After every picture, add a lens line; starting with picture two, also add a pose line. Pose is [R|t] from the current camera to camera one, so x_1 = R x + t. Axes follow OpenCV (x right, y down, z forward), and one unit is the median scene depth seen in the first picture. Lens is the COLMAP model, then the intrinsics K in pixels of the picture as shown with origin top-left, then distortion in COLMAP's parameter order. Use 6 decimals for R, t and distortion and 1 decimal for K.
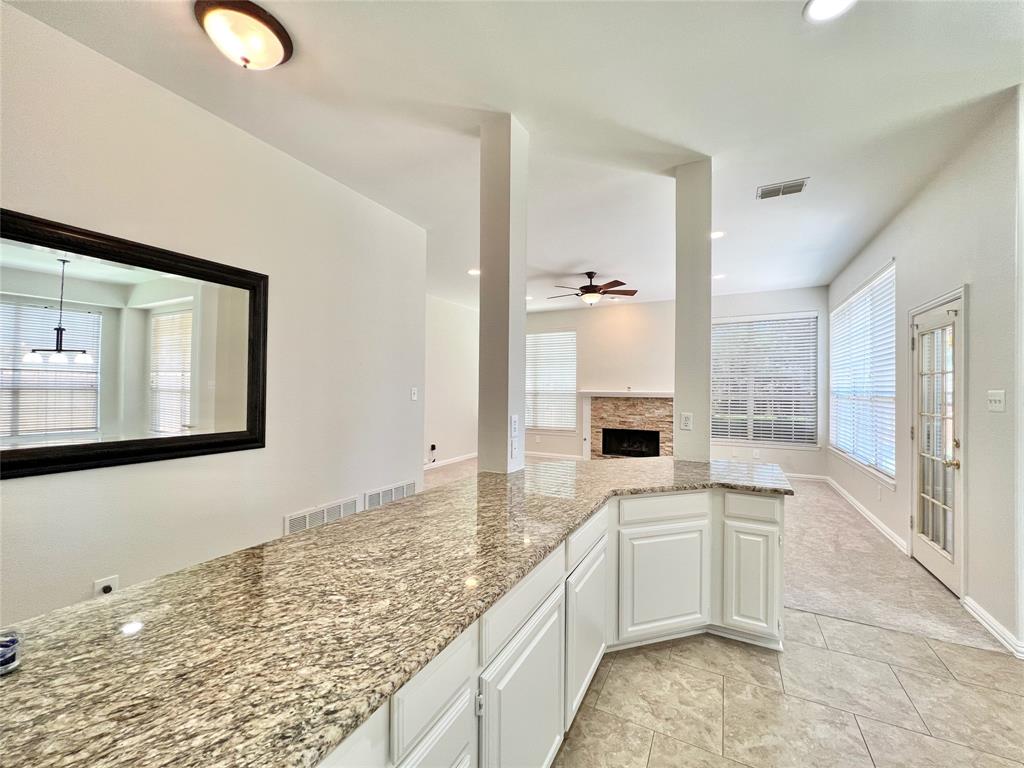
lens RADIAL K [[409.8, 0, 517.1], [0, 409.8, 385.9], [0, 0, 1]] dist [0.000672, 0.000601]
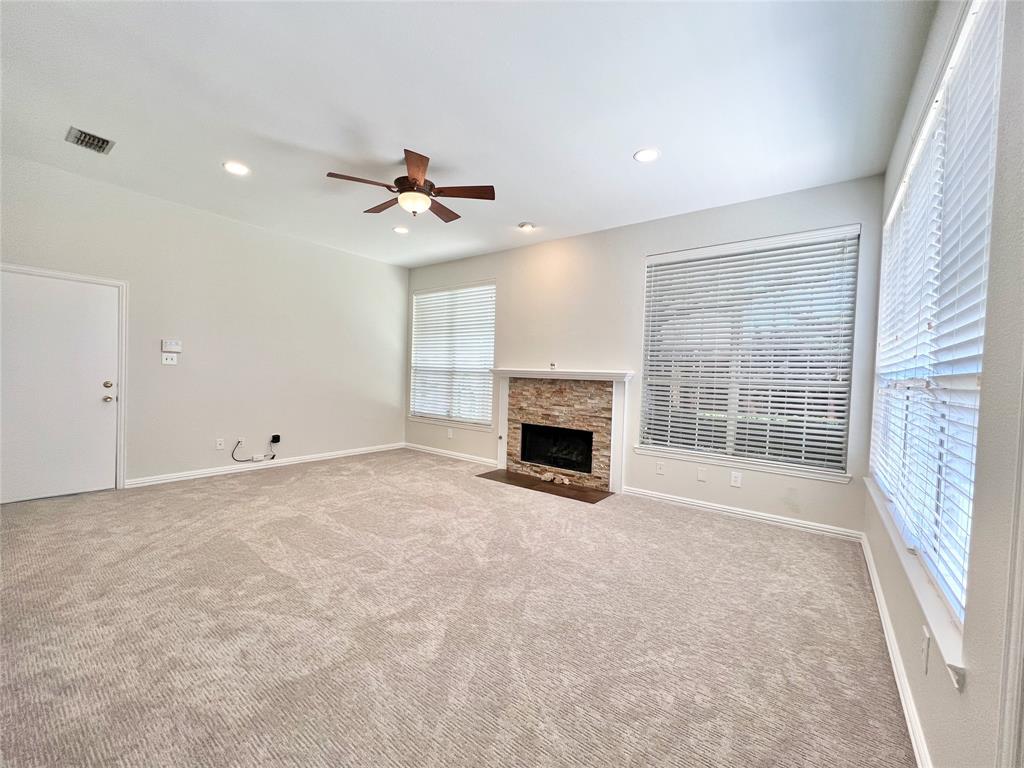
lens RADIAL K [[409.8, 0, 516.9], [0, 409.8, 385.2], [0, 0, 1]] dist [0.000672, 0.000601]
pose [[0.986173, 0.030367, -0.162911, 0.328814], [-0.025358, 0.999142, 0.032740, 0.017962], [0.163766, -0.028156, 0.986097, 0.336222]]
